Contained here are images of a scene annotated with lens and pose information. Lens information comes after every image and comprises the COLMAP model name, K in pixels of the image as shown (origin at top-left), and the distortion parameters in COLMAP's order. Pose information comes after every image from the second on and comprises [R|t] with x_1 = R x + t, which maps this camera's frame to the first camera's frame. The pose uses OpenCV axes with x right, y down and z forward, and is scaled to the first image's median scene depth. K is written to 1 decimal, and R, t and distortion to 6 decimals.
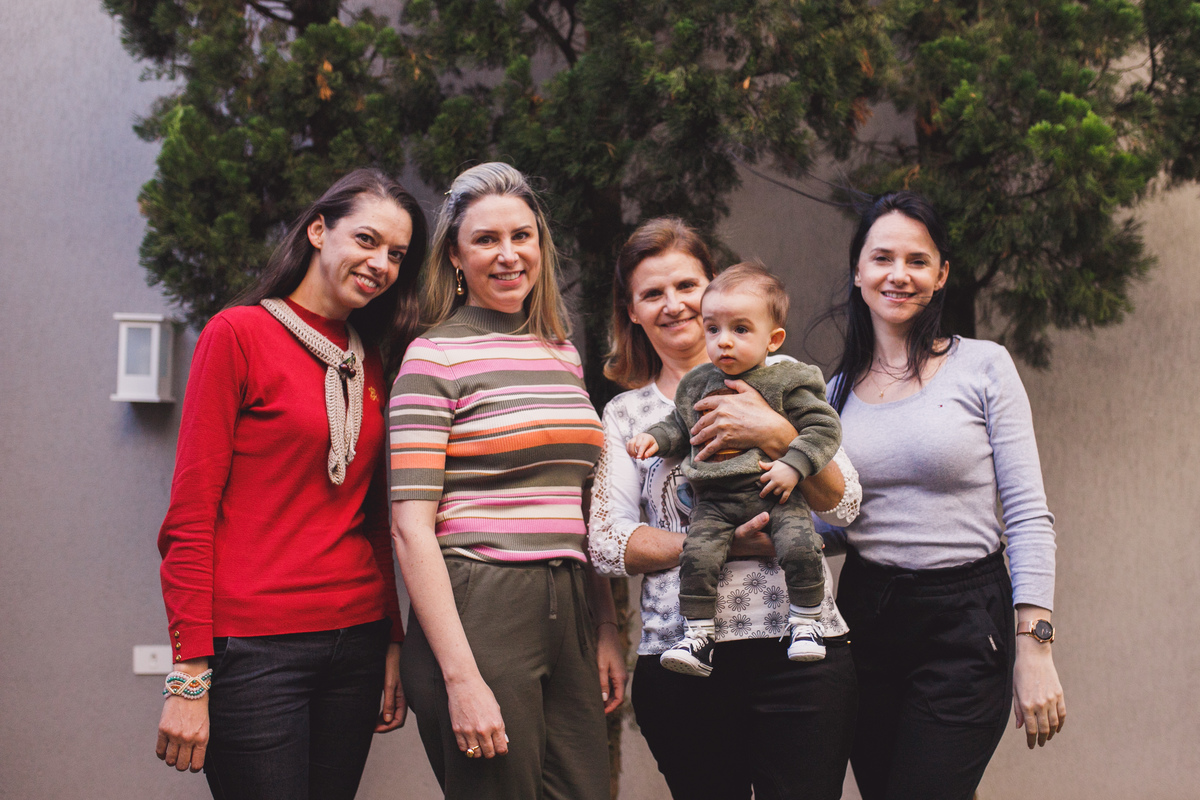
lens RADIAL K [[1213.1, 0, 637.5], [0, 1213.1, 408.7], [0, 0, 1]] dist [-0.073899, 0.113711]
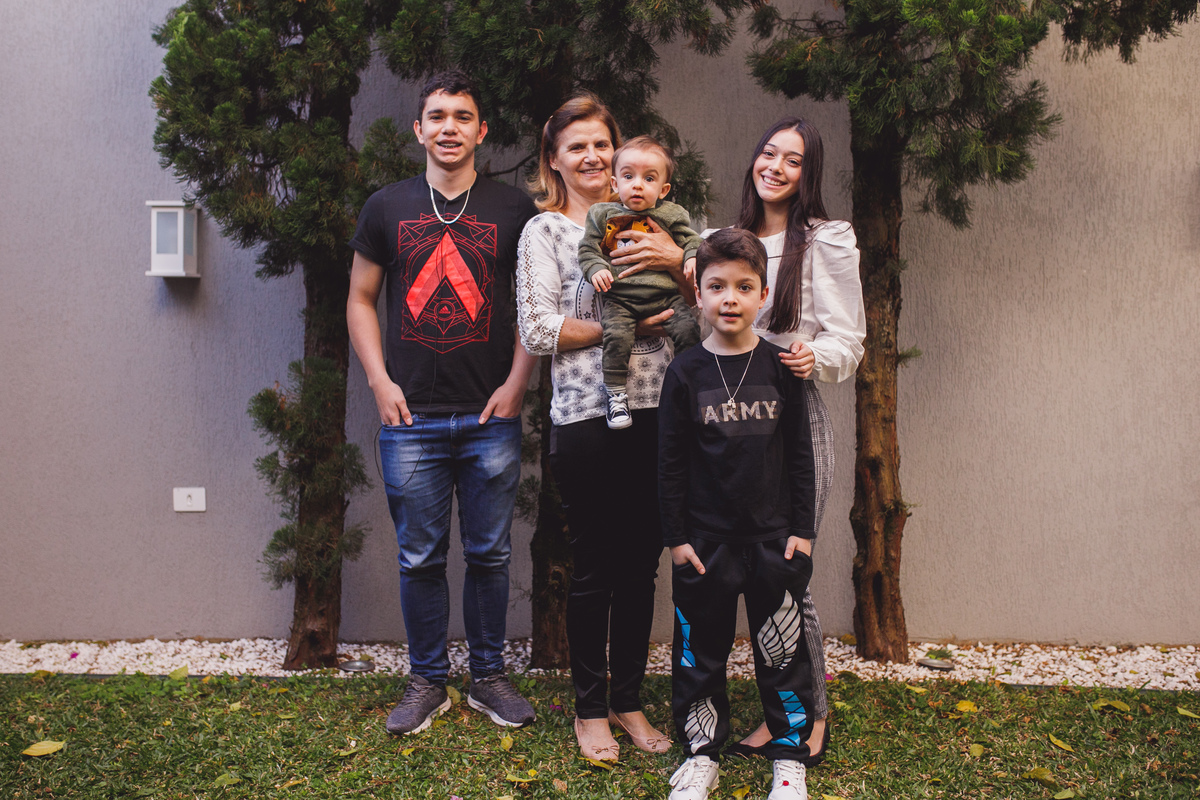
lens RADIAL K [[1264.6, 0, 598.8], [0, 1264.6, 429.6], [0, 0, 1]] dist [-0.009016, -0.015690]
pose [[0.992571, -0.007792, -0.121415, 0.169909], [0.015423, 0.997955, 0.062034, 0.084584], [0.120683, -0.063445, 0.990661, -0.200327]]
